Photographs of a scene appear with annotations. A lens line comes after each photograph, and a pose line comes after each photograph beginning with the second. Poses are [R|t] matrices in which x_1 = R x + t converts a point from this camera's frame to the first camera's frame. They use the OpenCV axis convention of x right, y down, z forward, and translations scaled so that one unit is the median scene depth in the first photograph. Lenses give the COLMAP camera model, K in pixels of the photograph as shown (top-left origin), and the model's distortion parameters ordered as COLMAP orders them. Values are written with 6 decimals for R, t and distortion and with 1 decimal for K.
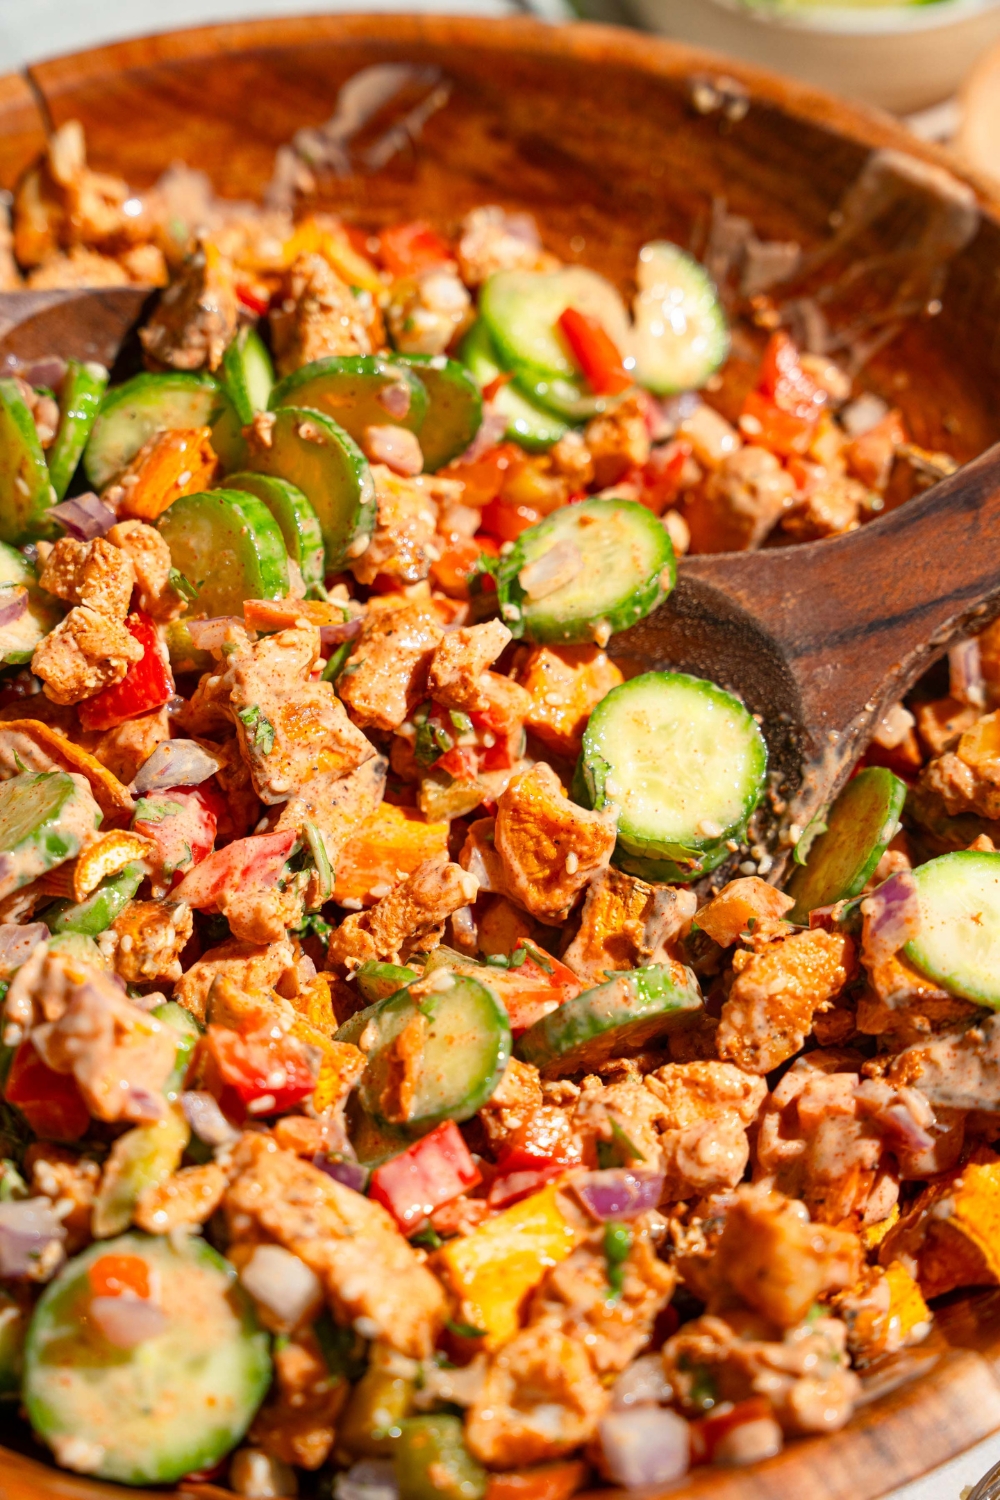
lens RADIAL K [[2306.7, 0, 500.0], [0, 2306.7, 750.0], [0, 0, 1]] dist [-0.040150, 0.639060]
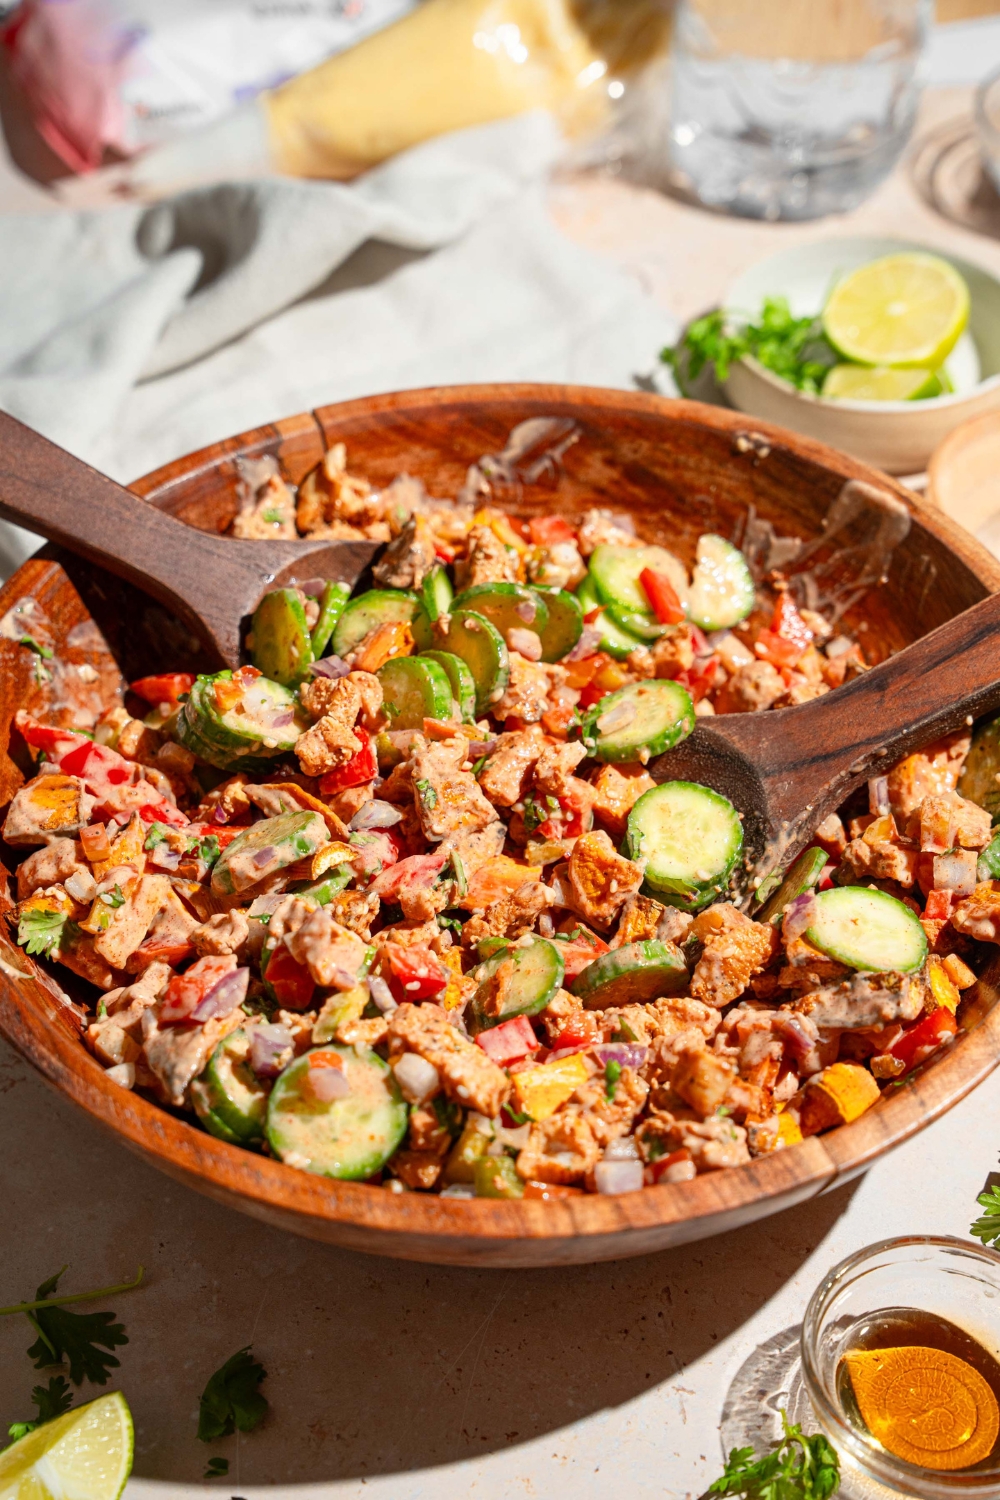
lens RADIAL K [[2350.3, 0, 500.0], [0, 2350.3, 750.0], [0, 0, 1]] dist [-0.000280, 0.069080]
pose [[0.994611, 0.048184, -0.091802, 0.095742], [-0.062780, 0.984558, -0.163416, 0.222784], [0.082511, 0.168298, 0.982277, -0.625611]]
